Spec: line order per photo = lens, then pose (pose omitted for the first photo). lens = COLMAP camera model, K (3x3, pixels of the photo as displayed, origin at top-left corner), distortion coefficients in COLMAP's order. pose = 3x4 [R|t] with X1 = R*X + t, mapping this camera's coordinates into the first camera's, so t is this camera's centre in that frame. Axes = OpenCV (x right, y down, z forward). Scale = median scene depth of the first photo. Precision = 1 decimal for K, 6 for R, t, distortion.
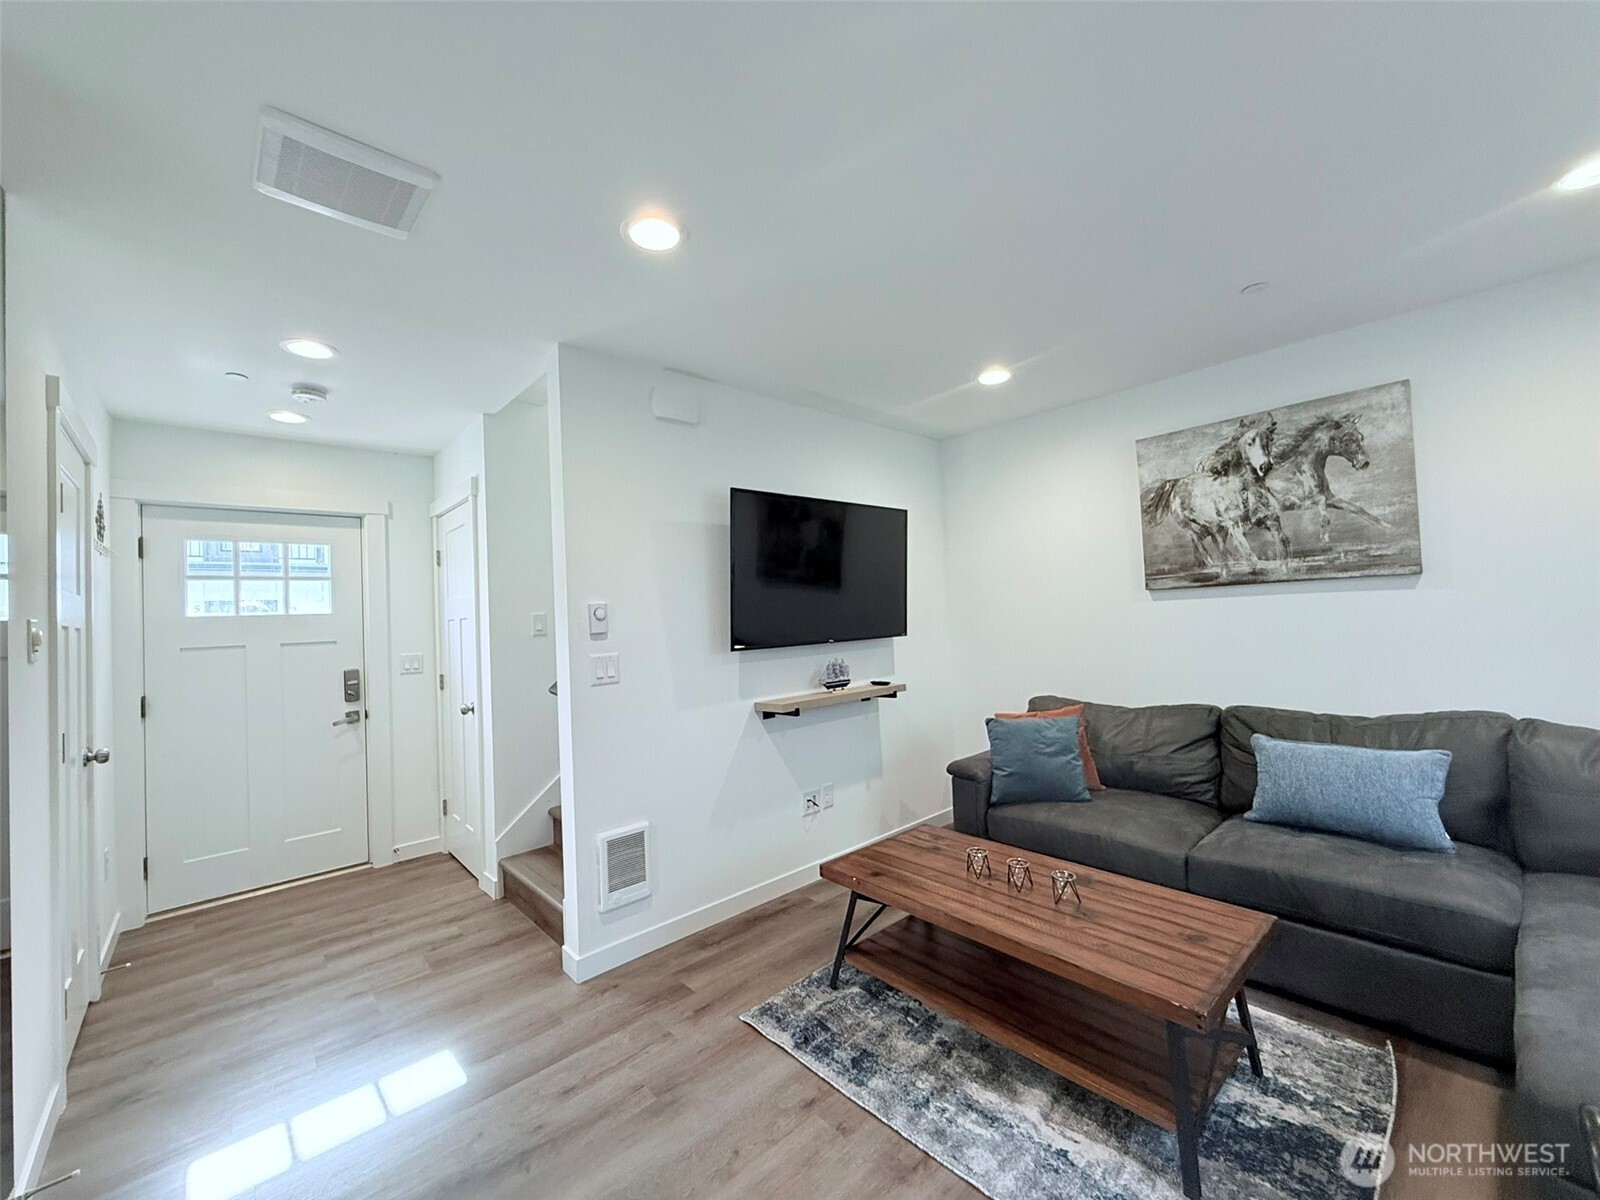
lens RADIAL K [[636.7, 0, 797.3], [0, 636.7, 599.0], [0, 0, 1]] dist [-0.001066, 0.000195]
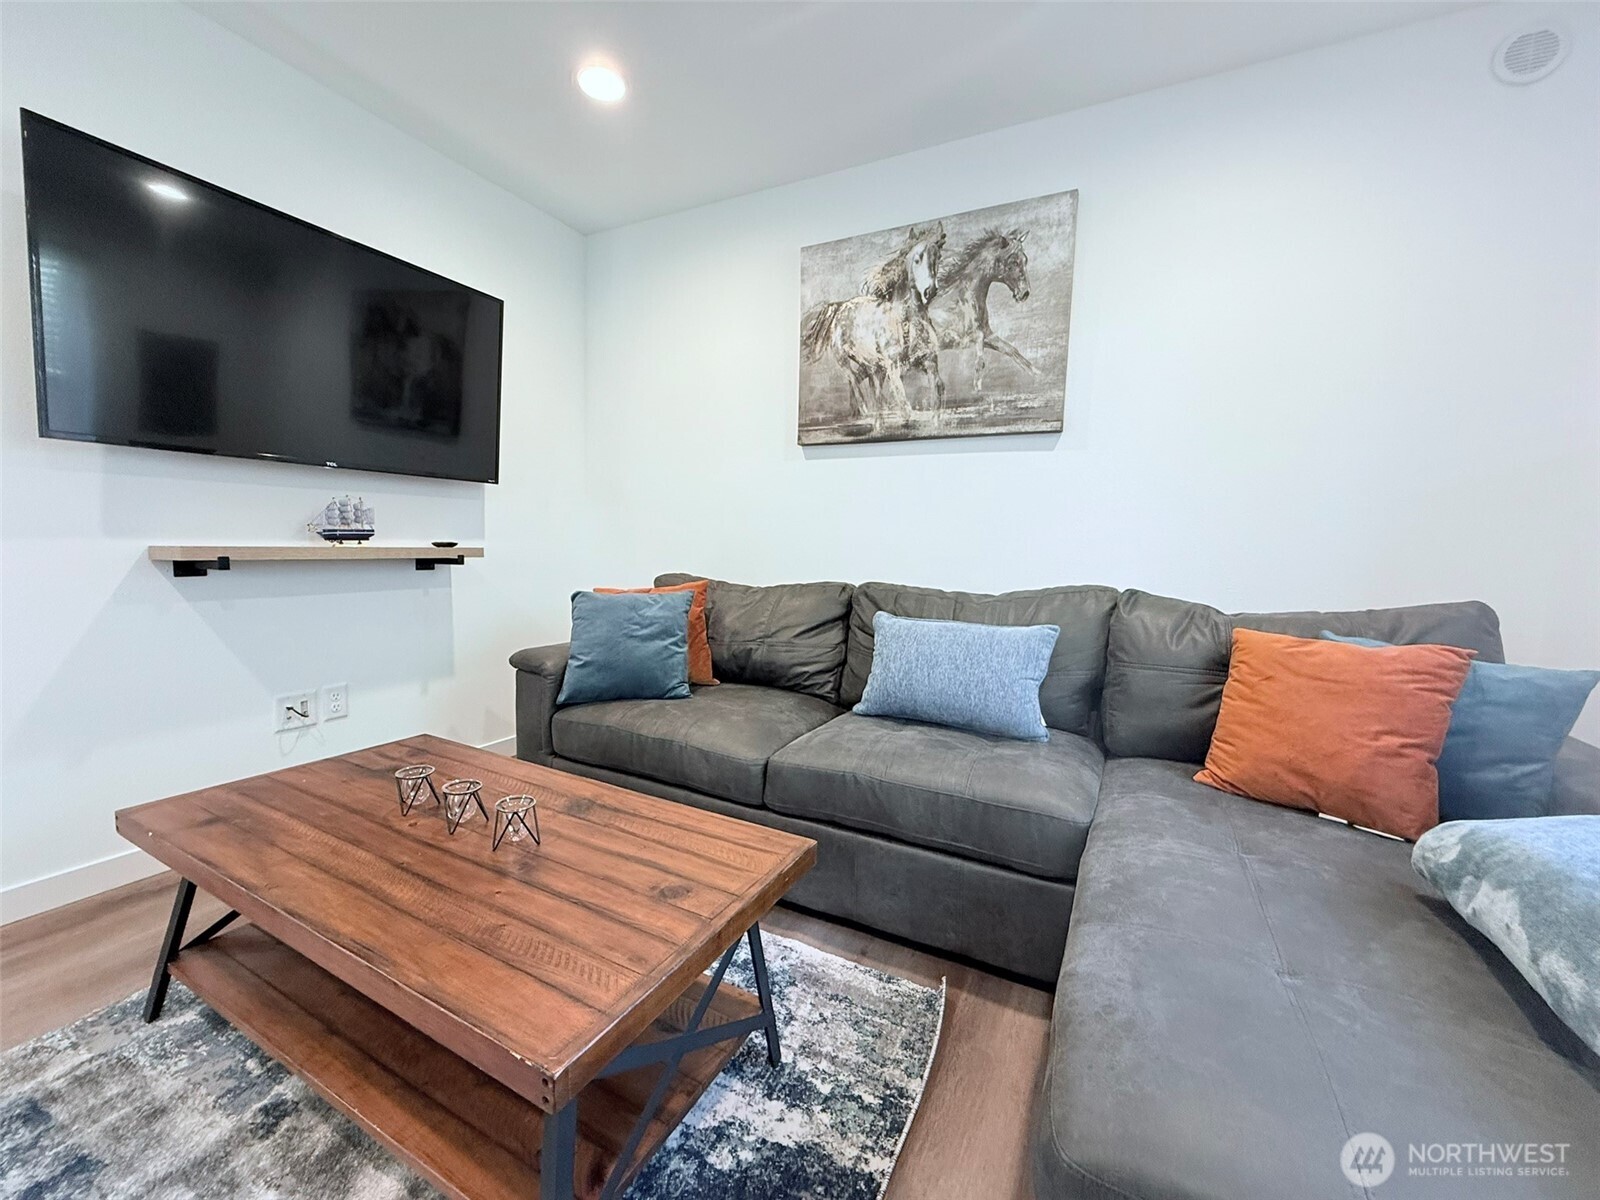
lens RADIAL K [[636.7, 0, 797.0], [0, 636.7, 598.4], [0, 0, 1]] dist [-0.001066, 0.000195]
pose [[0.933510, 0.039198, 0.356401, 0.341011], [-0.079448, 0.991911, 0.099003, 0.126334], [-0.349638, -0.120735, 0.929073, 0.290070]]
